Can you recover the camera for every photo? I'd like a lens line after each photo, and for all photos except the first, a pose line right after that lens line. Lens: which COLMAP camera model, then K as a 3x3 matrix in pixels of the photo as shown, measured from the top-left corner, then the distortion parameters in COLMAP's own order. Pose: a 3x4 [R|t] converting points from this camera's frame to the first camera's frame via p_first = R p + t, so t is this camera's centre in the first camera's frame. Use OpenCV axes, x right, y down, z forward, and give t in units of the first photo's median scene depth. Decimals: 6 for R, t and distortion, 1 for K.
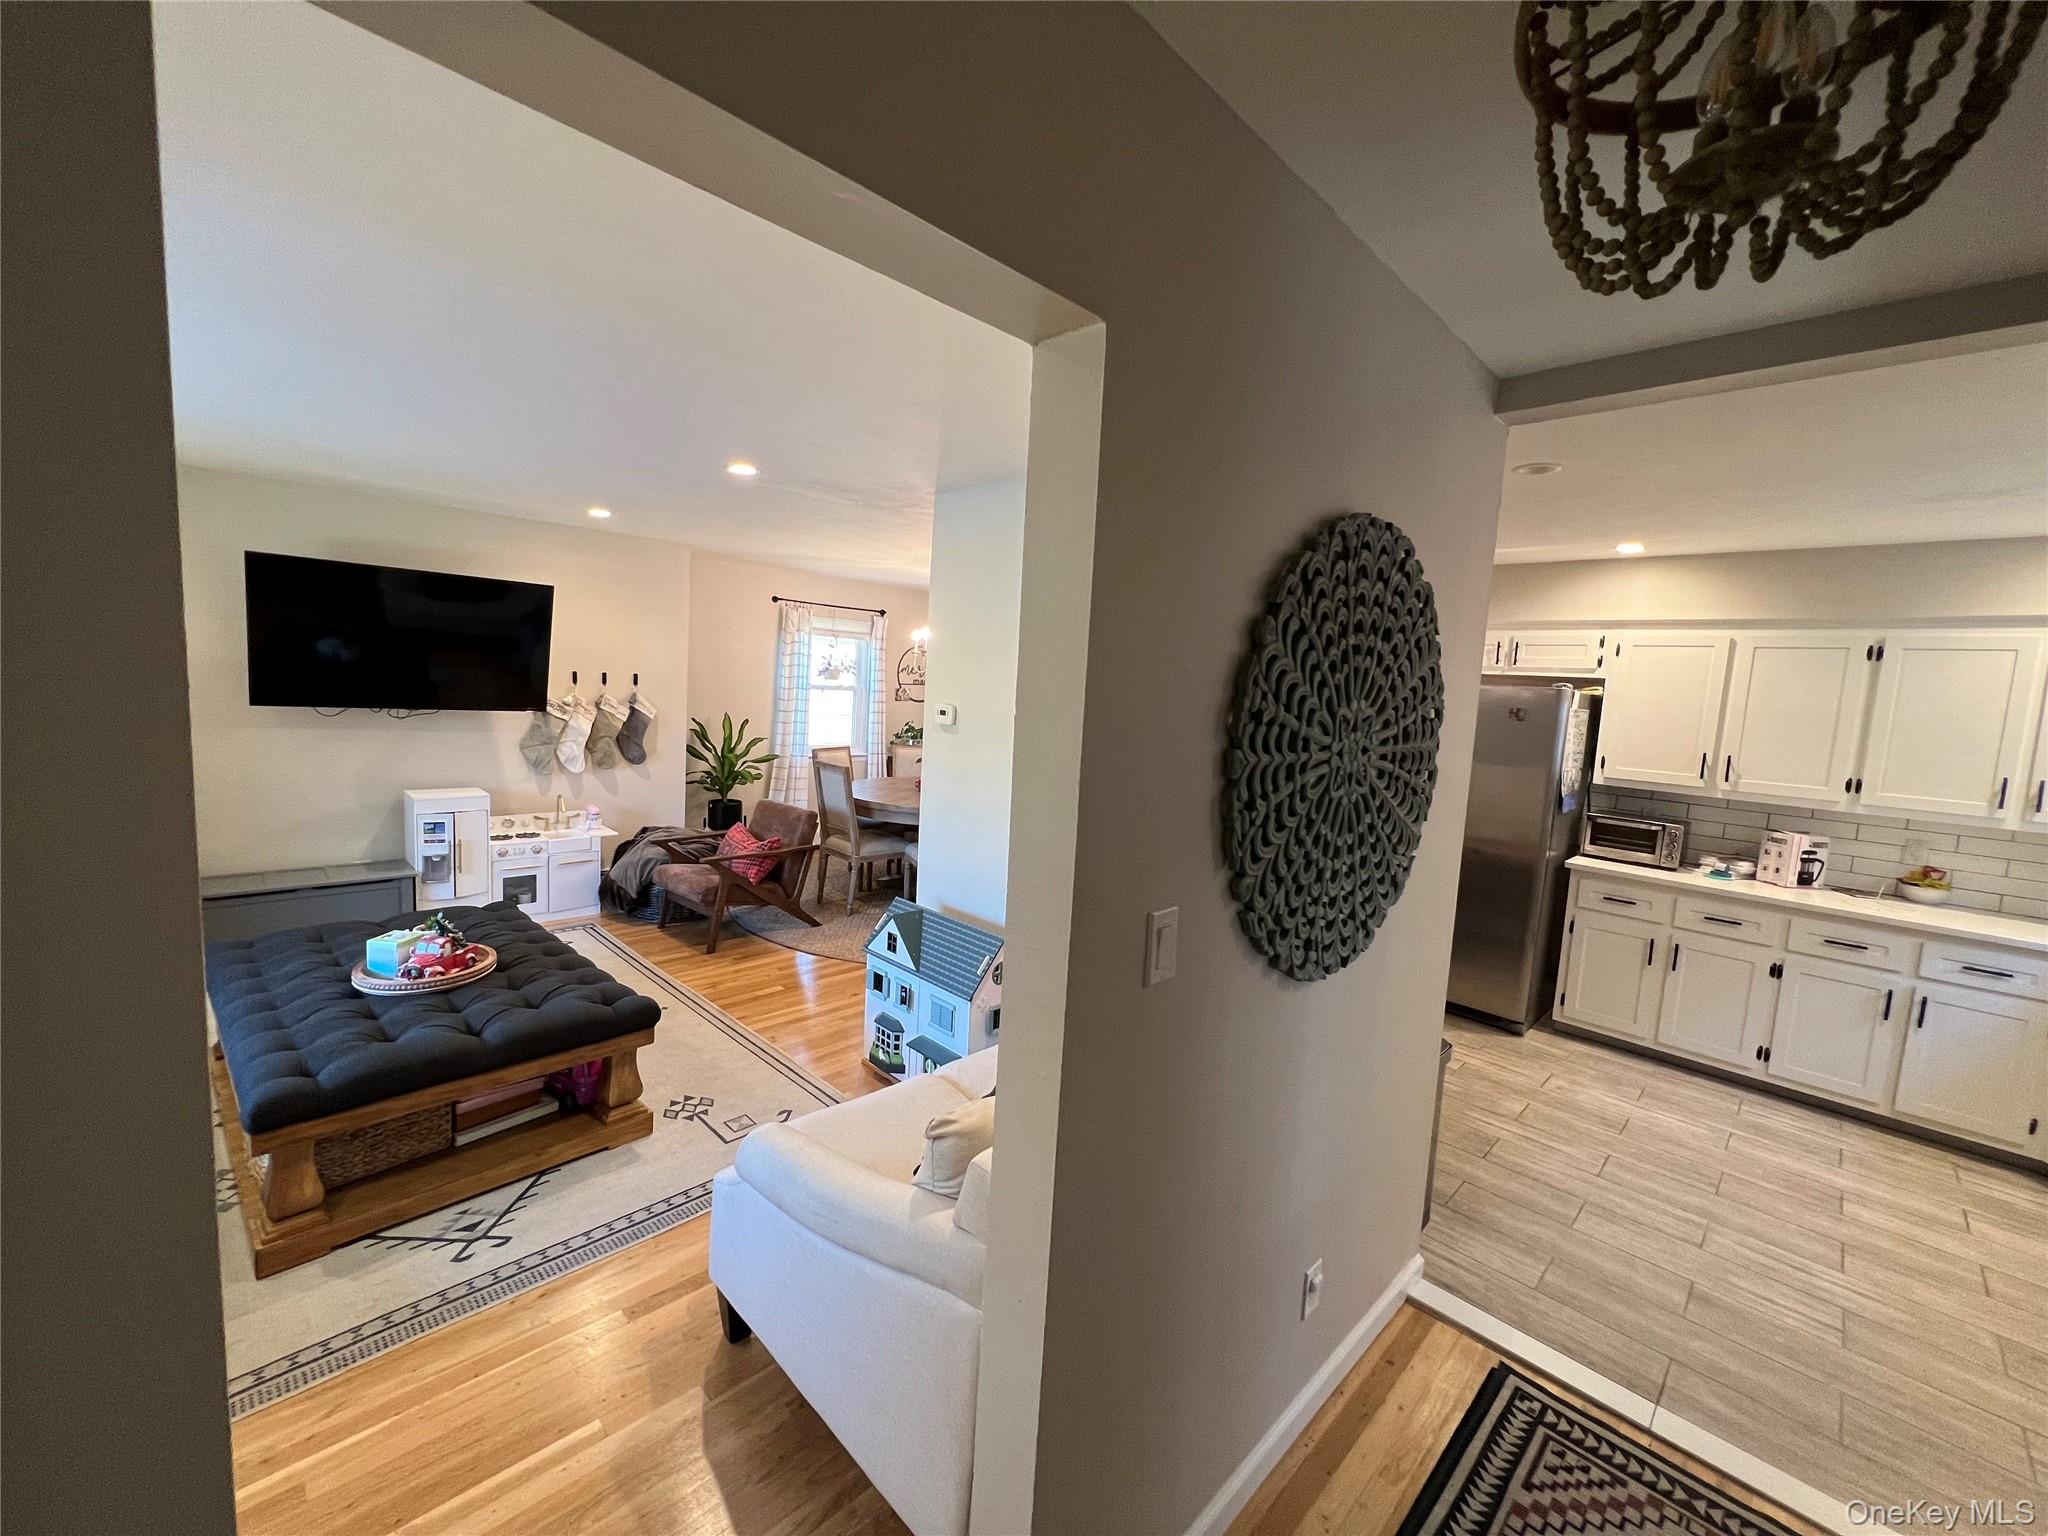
lens RADIAL K [[819.8, 0, 1009.2], [0, 819.8, 760.7], [0, 0, 1]] dist [-0.004010, 0.000250]
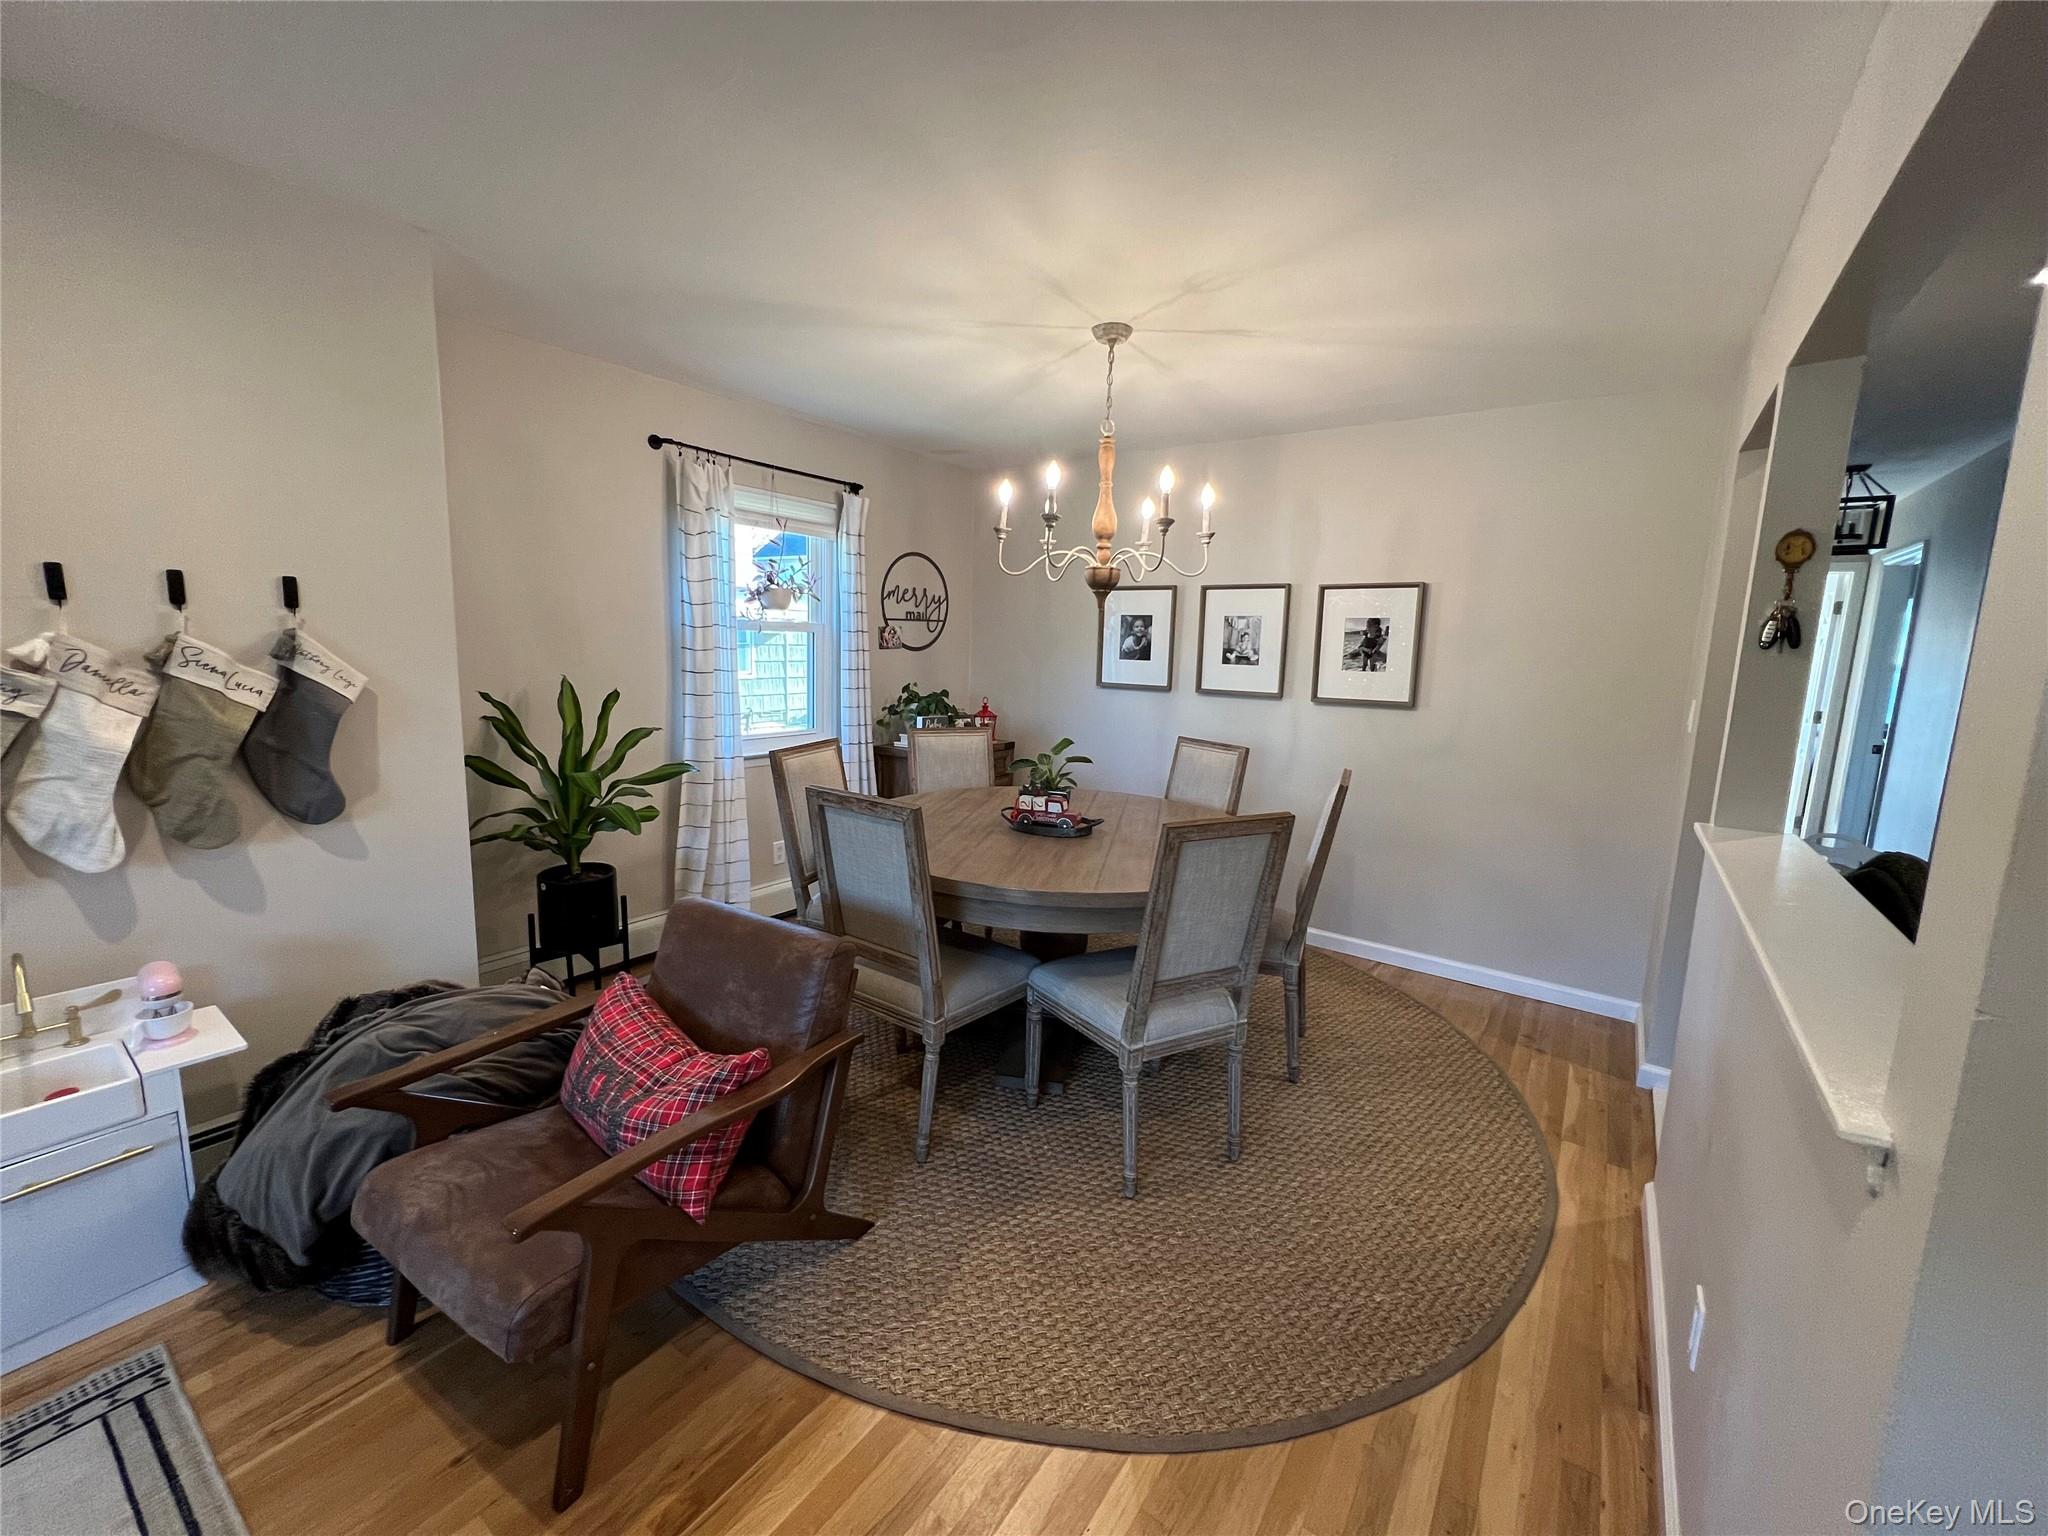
lens RADIAL K [[819.8, 0, 1019.5], [0, 819.8, 759.2], [0, 0, 1]] dist [-0.004010, 0.000250]
pose [[0.984050, -0.053517, 0.169651, -0.179229], [0.045243, 0.997608, 0.052272, -0.026417], [-0.172043, -0.043763, 0.984117, 0.516062]]
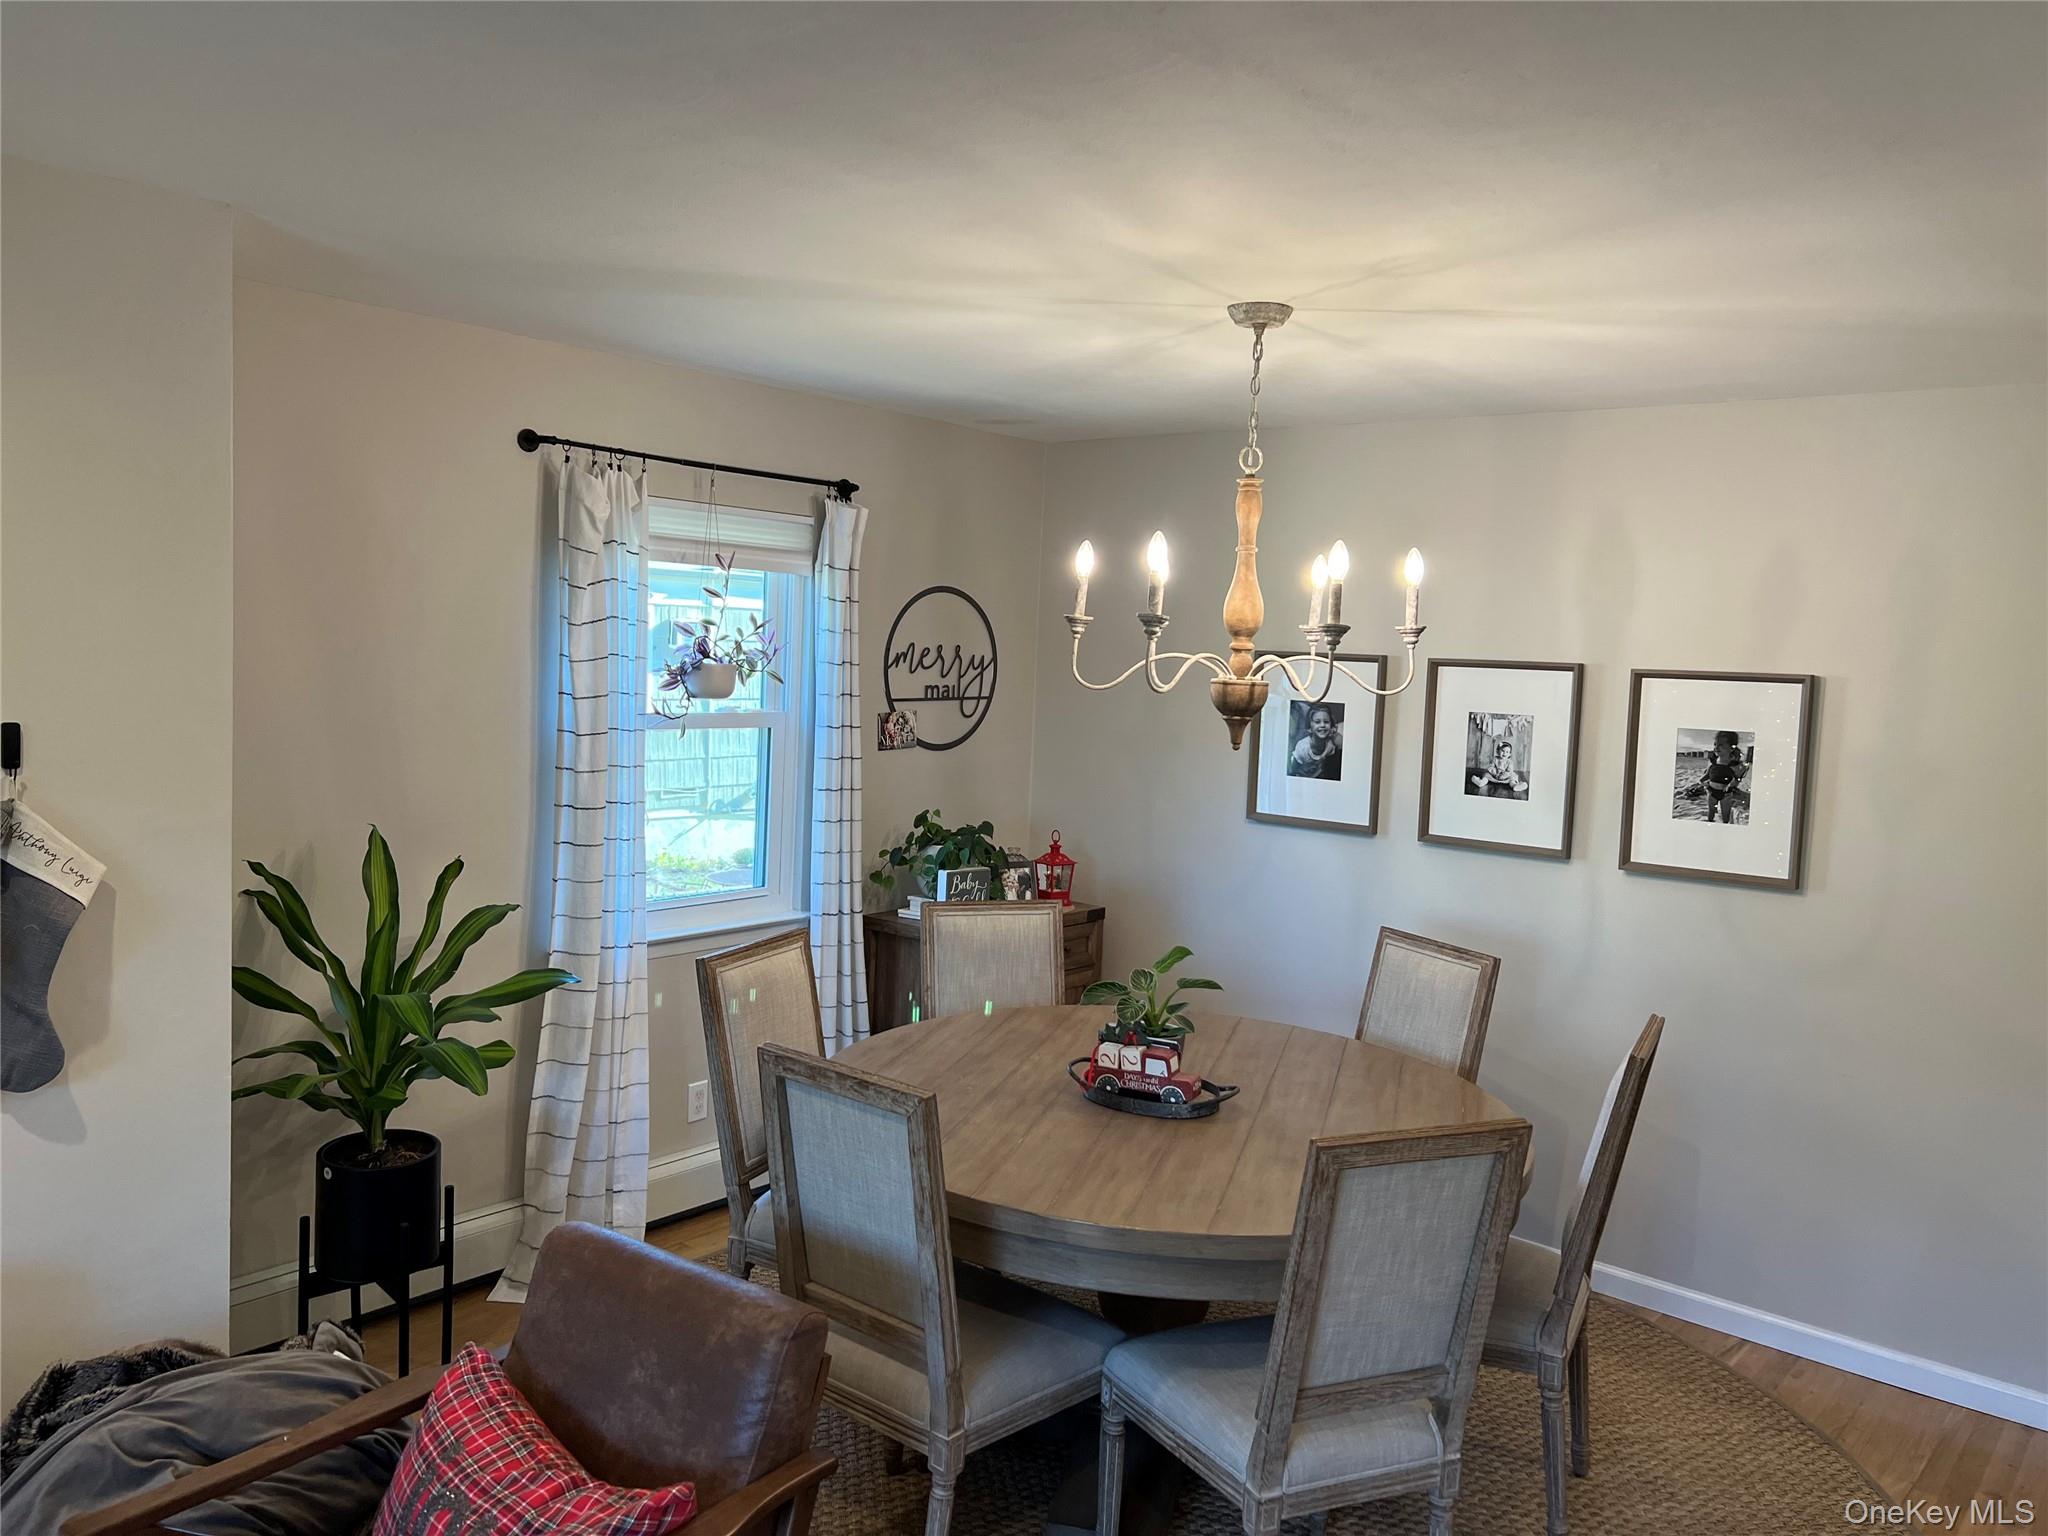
lens RADIAL K [[1546.1, 0, 1038.2], [0, 1546.1, 769.2], [0, 0, 1]] dist [0.046253, -0.047454]
pose [[0.993587, -0.024632, 0.110353, -0.179095], [0.026056, 0.999595, -0.011473, -0.069643], [-0.110025, 0.014274, 0.993826, 0.444669]]
